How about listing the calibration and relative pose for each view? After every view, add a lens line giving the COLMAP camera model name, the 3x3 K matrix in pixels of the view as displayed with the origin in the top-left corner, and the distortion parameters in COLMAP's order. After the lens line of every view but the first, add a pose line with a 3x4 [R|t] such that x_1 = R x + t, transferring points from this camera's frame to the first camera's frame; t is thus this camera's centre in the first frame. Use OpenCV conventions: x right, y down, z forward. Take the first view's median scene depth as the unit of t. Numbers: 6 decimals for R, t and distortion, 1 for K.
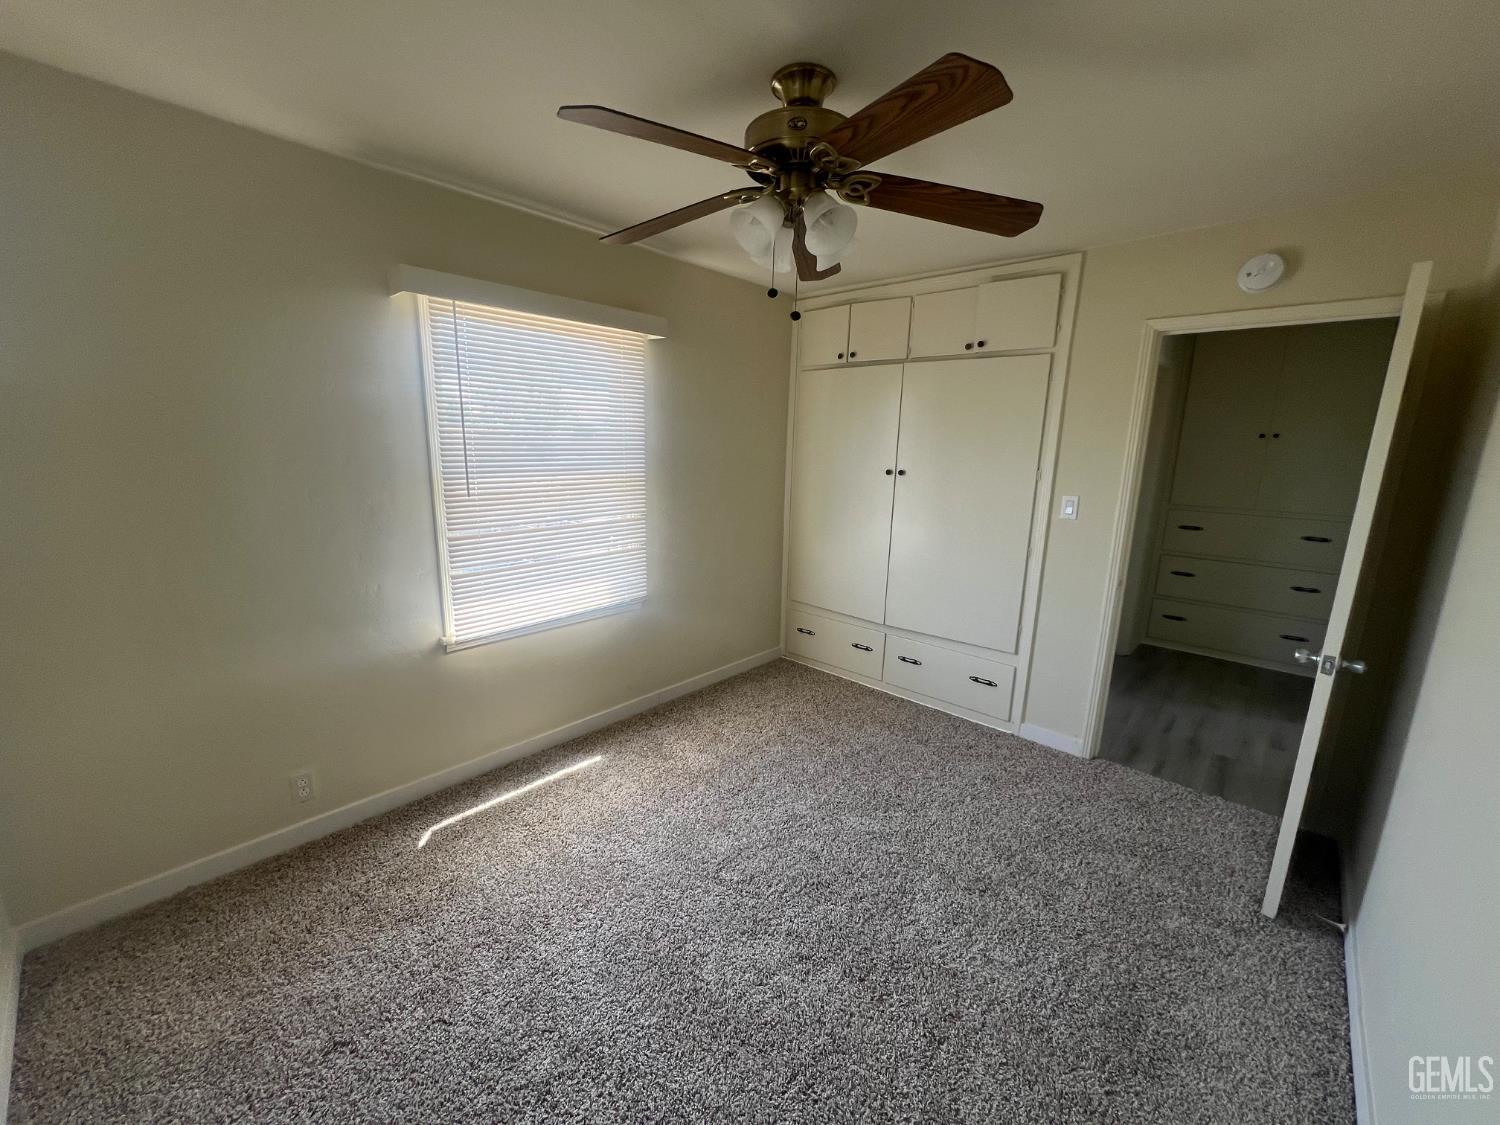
lens RADIAL K [[593.6, 0, 746.0], [0, 593.6, 565.5], [0, 0, 1]] dist [-0.003249, -0.000083]
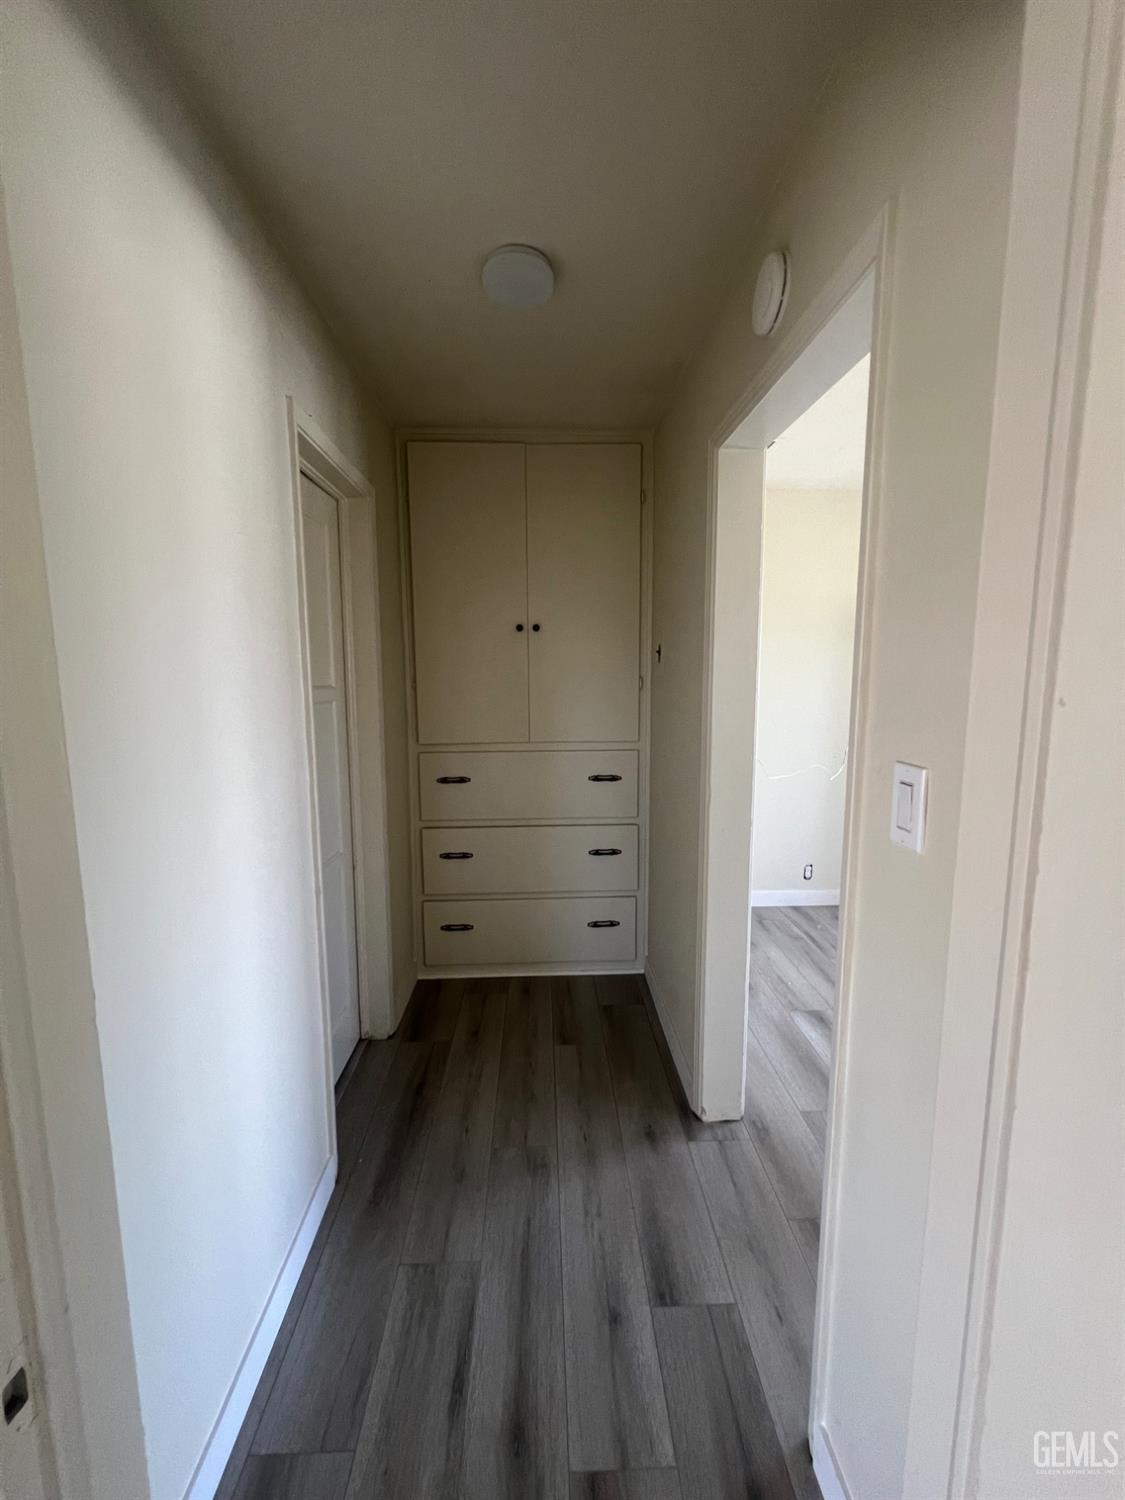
lens RADIAL K [[593.6, 0, 562.4], [0, 593.6, 751.8], [0, 0, 1]] dist [-0.003249, -0.000083]
pose [[0.705458, -0.105743, 0.700819, 0.443519], [0.163854, 0.986353, -0.016114, -0.069584], [-0.689551, 0.126200, 0.713157, 0.530614]]
